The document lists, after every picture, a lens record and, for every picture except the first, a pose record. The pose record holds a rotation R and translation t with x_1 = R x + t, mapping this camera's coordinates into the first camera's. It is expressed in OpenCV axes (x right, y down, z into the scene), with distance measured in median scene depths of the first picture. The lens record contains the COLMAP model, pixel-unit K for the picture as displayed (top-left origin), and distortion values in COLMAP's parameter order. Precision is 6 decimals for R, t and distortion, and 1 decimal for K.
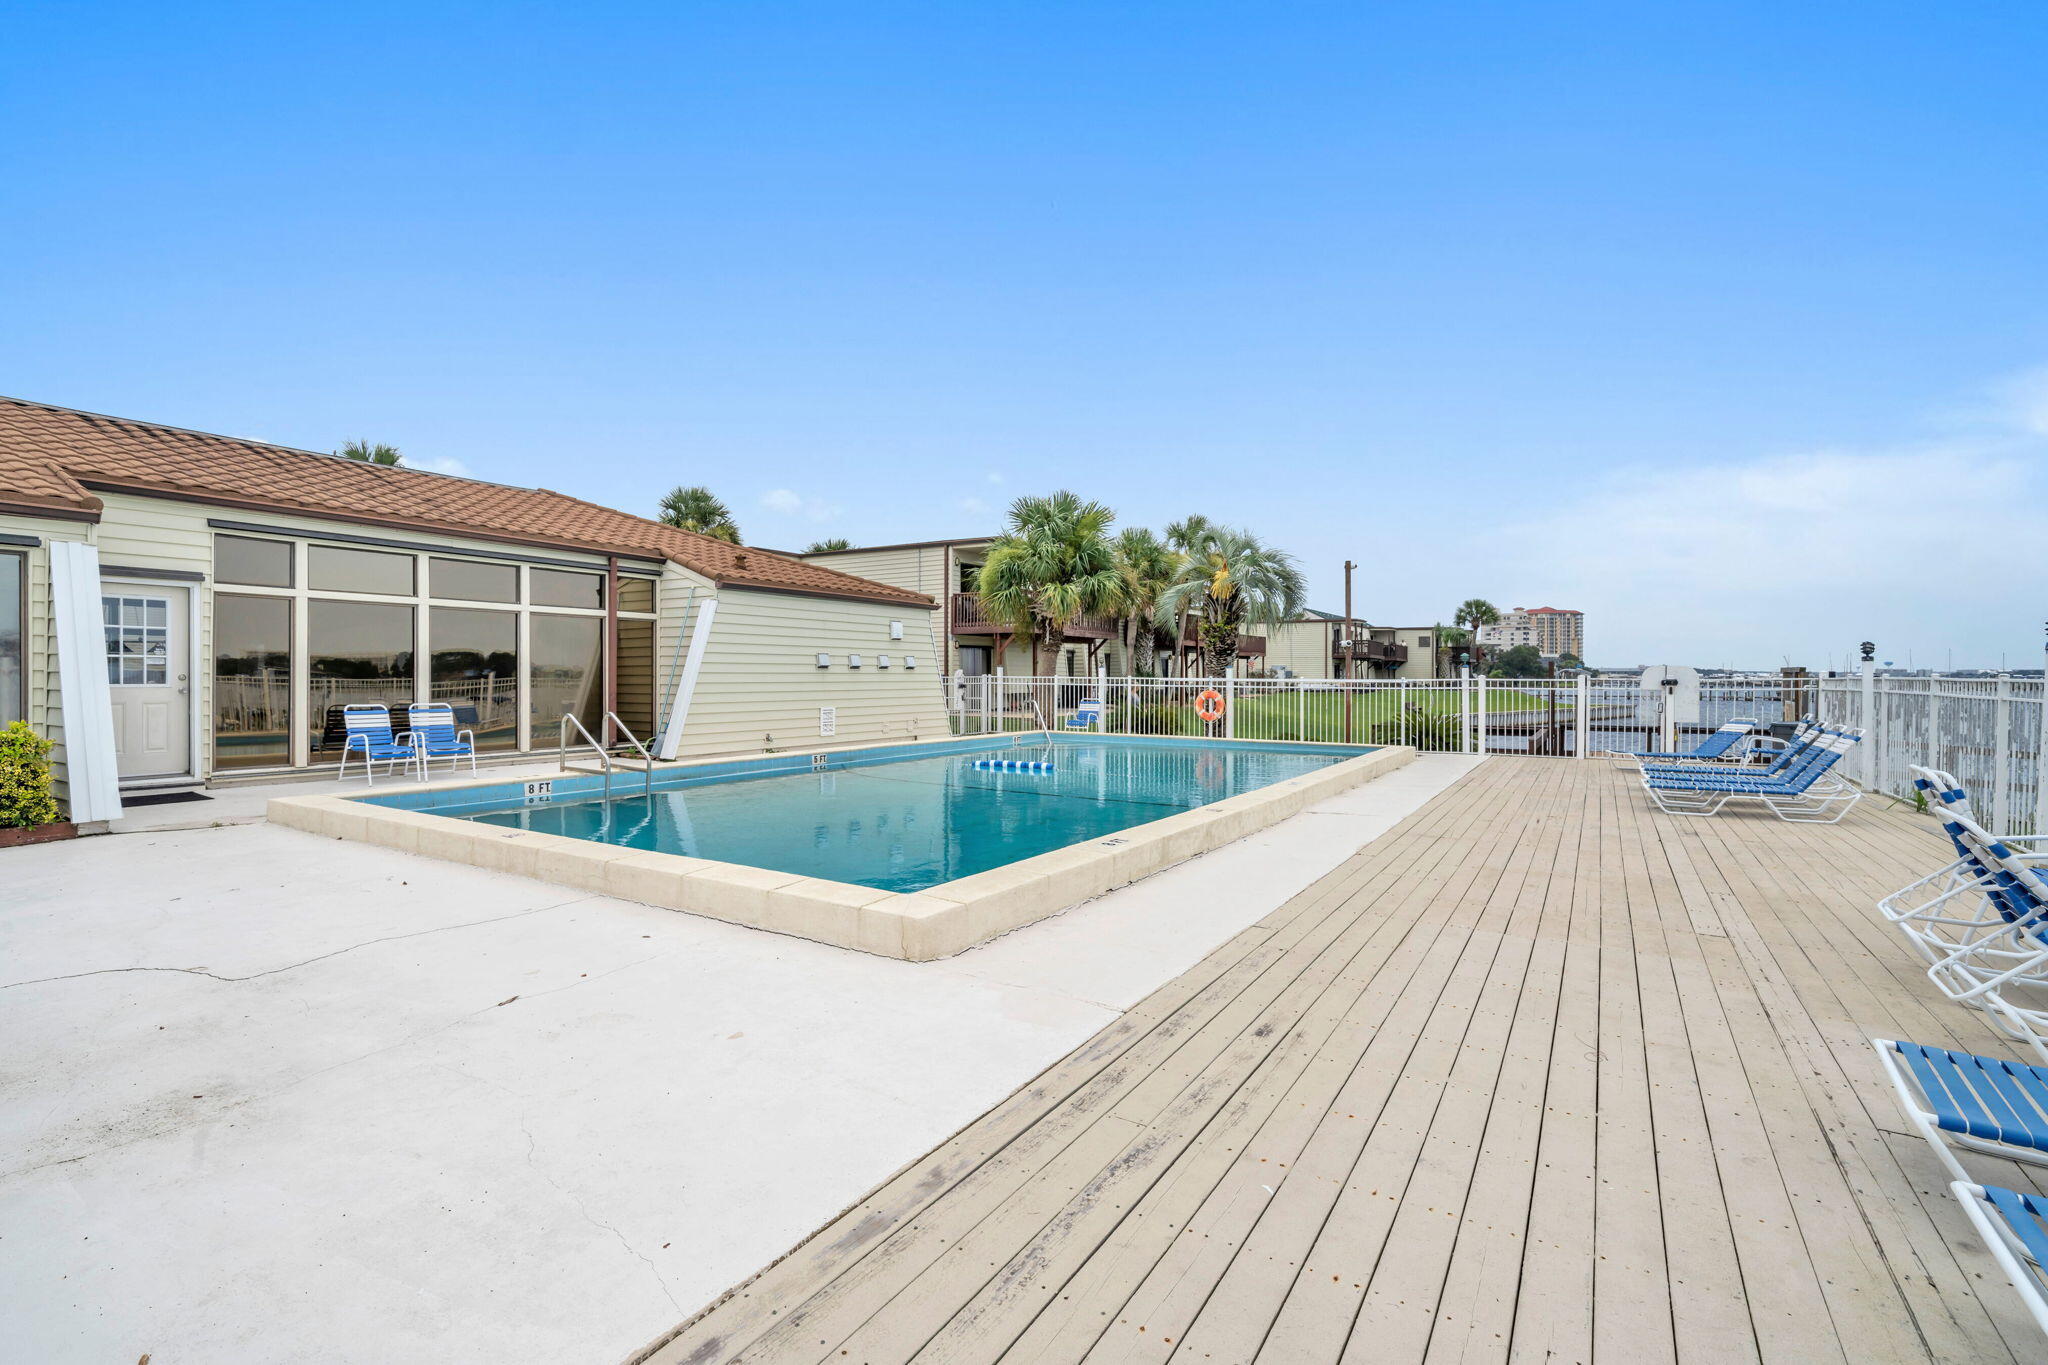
lens RADIAL K [[931.6, 0, 1024.0], [0, 931.6, 682.5], [0, 0, 1]] dist [0.000288, 0.000061]
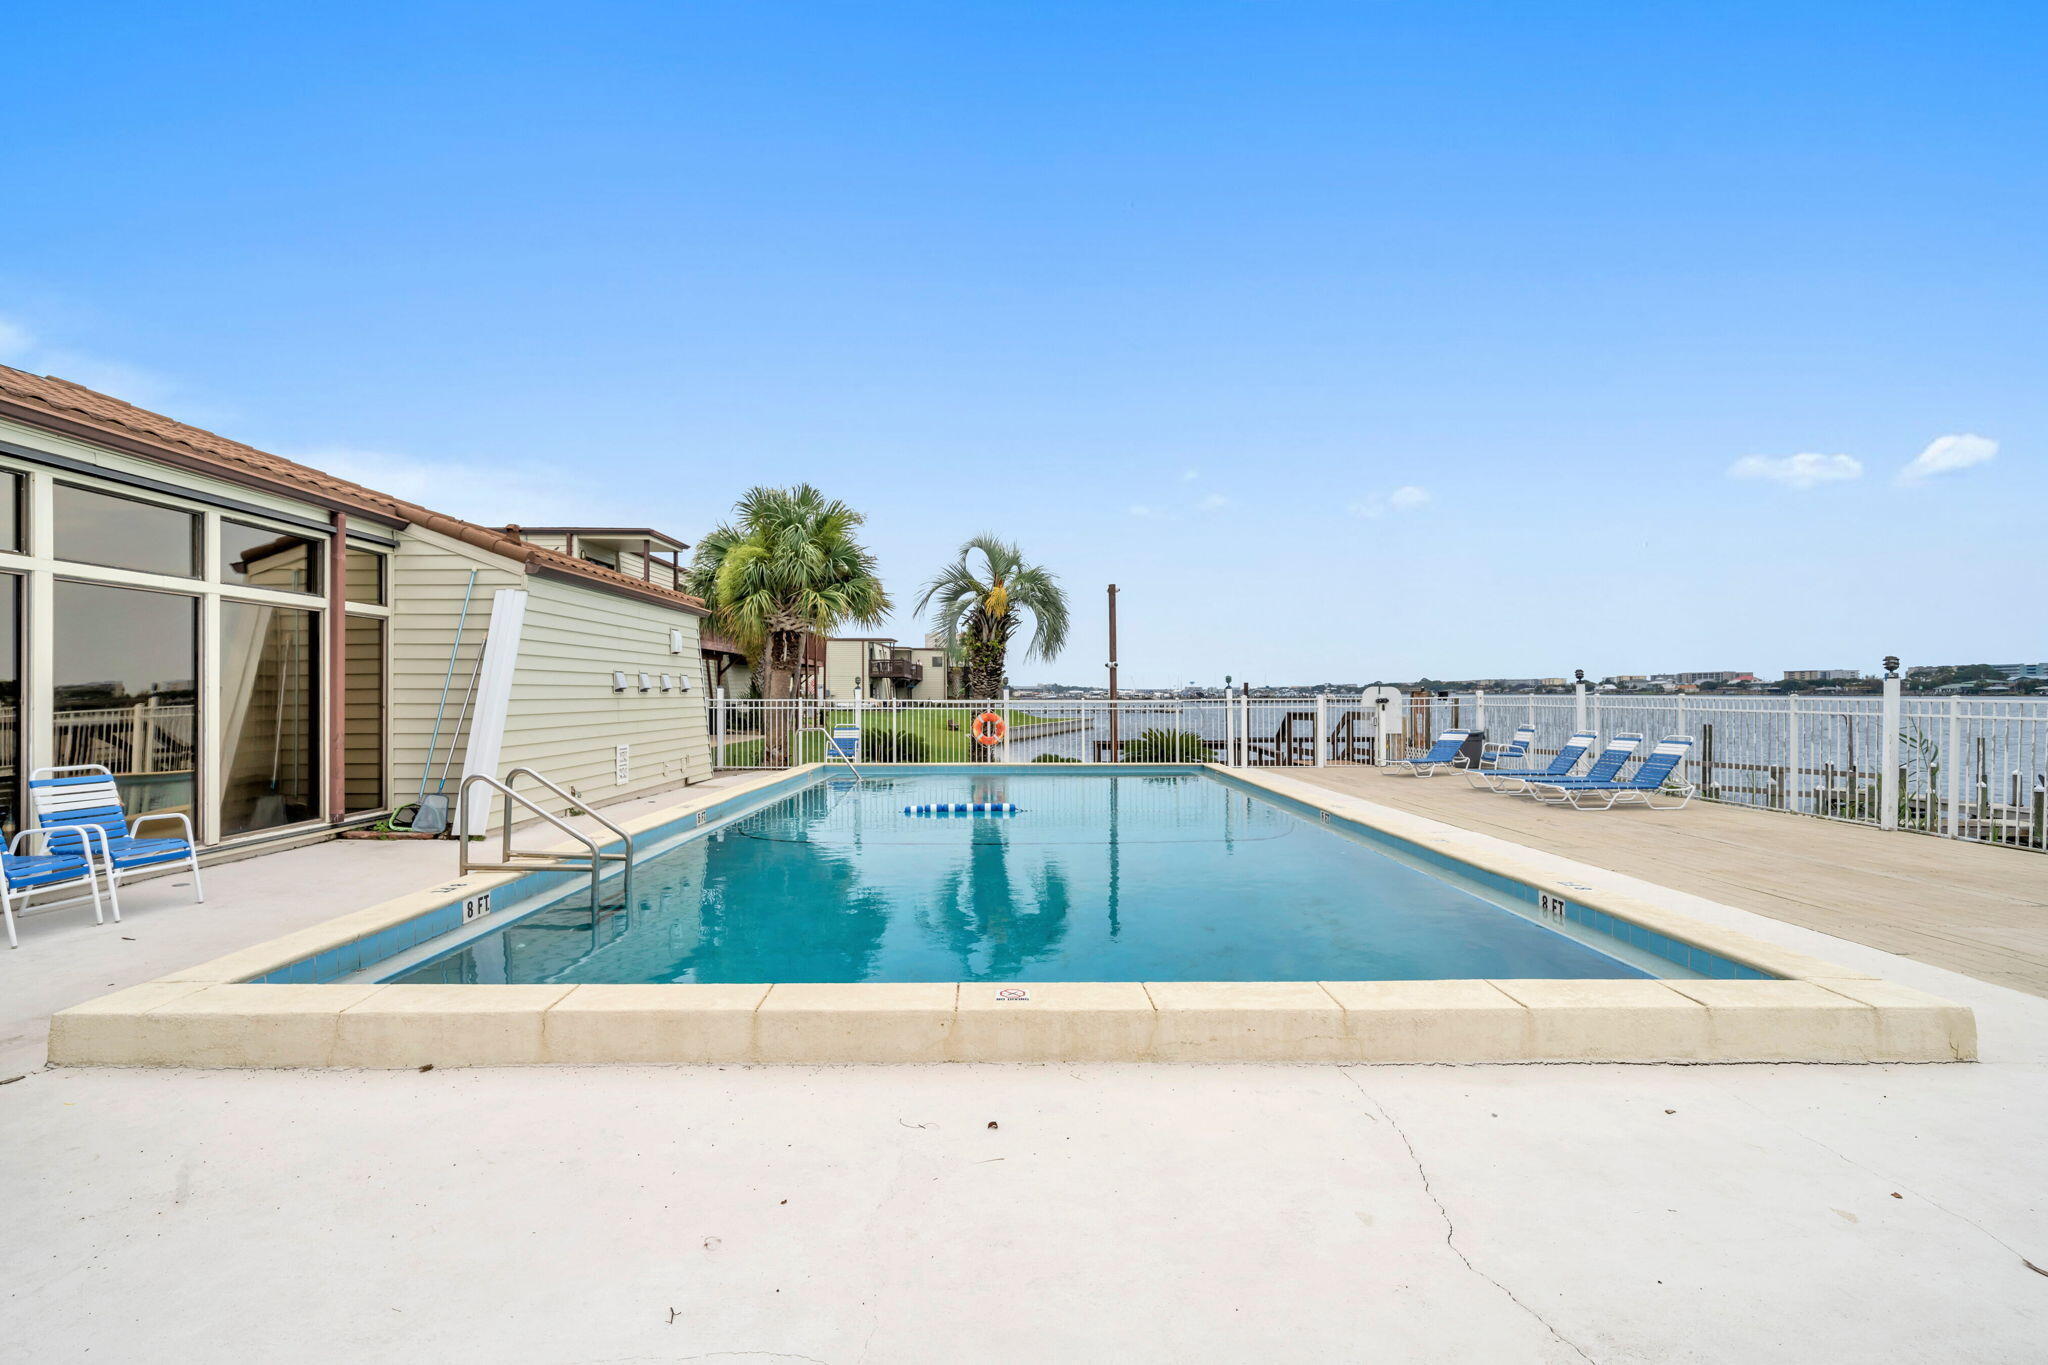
lens RADIAL K [[951.5, 0, 1024.0], [0, 951.5, 682.5], [0, 0, 1]] dist [0.001449, -0.000485]
pose [[0.840898, 0.000979, 0.541193, -0.372522], [0.009406, 0.999821, -0.016424, -0.007735], [-0.541112, 0.018901, 0.840738, 0.217609]]
